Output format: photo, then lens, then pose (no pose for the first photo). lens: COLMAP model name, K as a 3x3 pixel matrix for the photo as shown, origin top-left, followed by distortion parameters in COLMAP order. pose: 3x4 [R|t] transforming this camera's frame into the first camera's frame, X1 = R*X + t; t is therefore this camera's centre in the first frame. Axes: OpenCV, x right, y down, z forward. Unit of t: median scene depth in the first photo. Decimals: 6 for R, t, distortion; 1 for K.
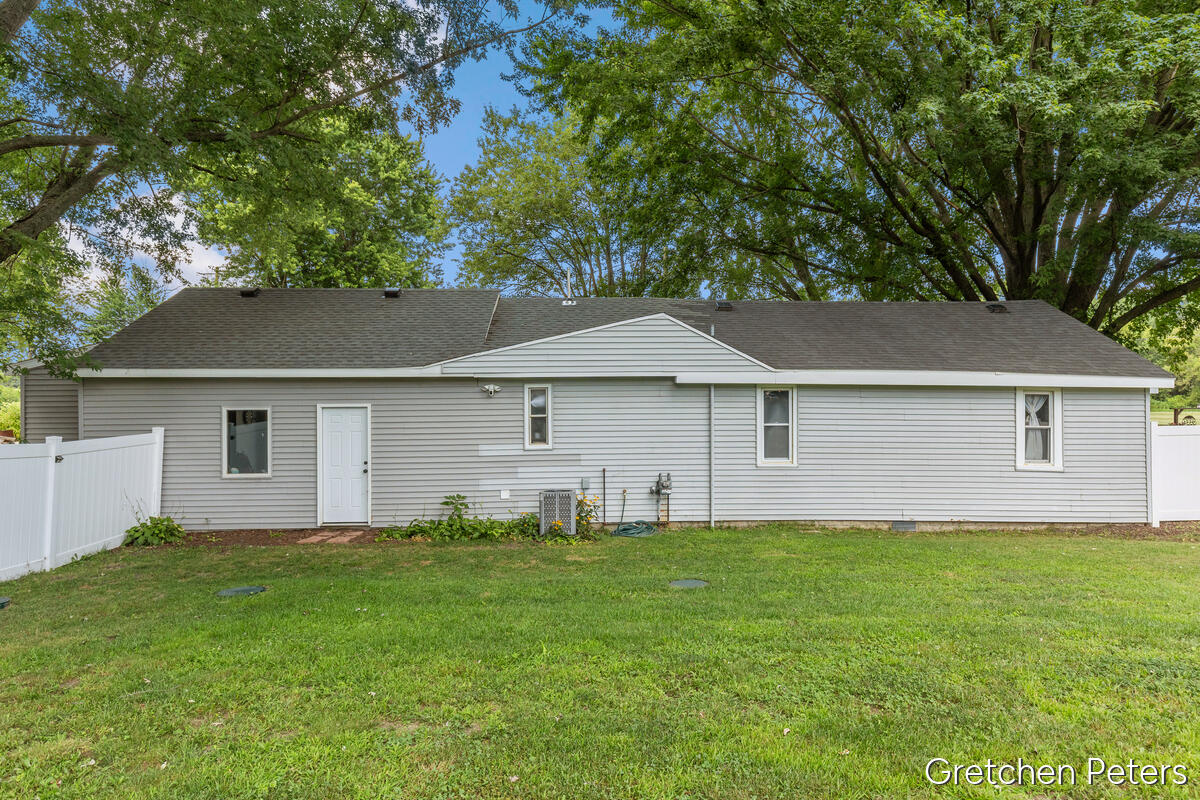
lens RADIAL K [[775.9, 0, 600.0], [0, 775.9, 400.0], [0, 0, 1]] dist [0.036513, -0.000315]
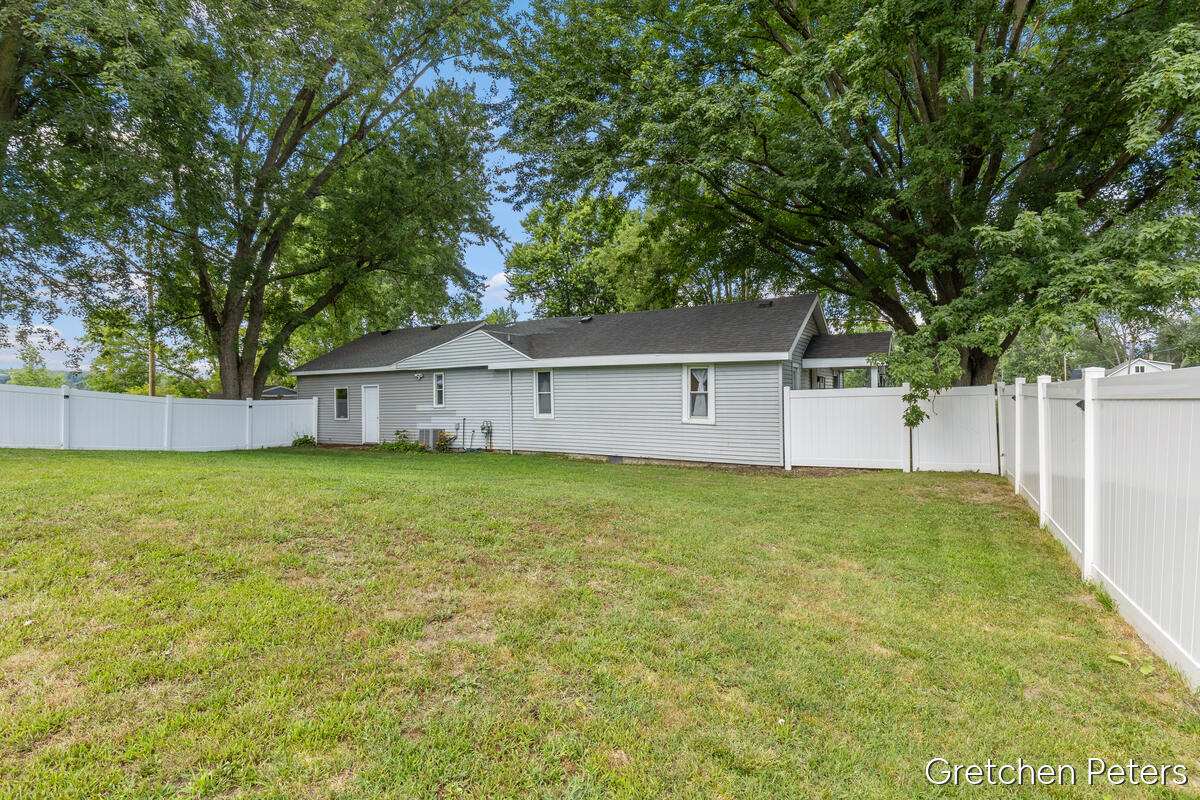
lens RADIAL K [[580.6, 0, 600.4], [0, 580.6, 400.7], [0, 0, 1]] dist [-0.001089, -0.000022]
pose [[0.824362, -0.006342, -0.566027, 1.011241], [0.009548, 0.999951, 0.002702, 0.046033], [0.565982, -0.007632, 0.824382, 0.065893]]
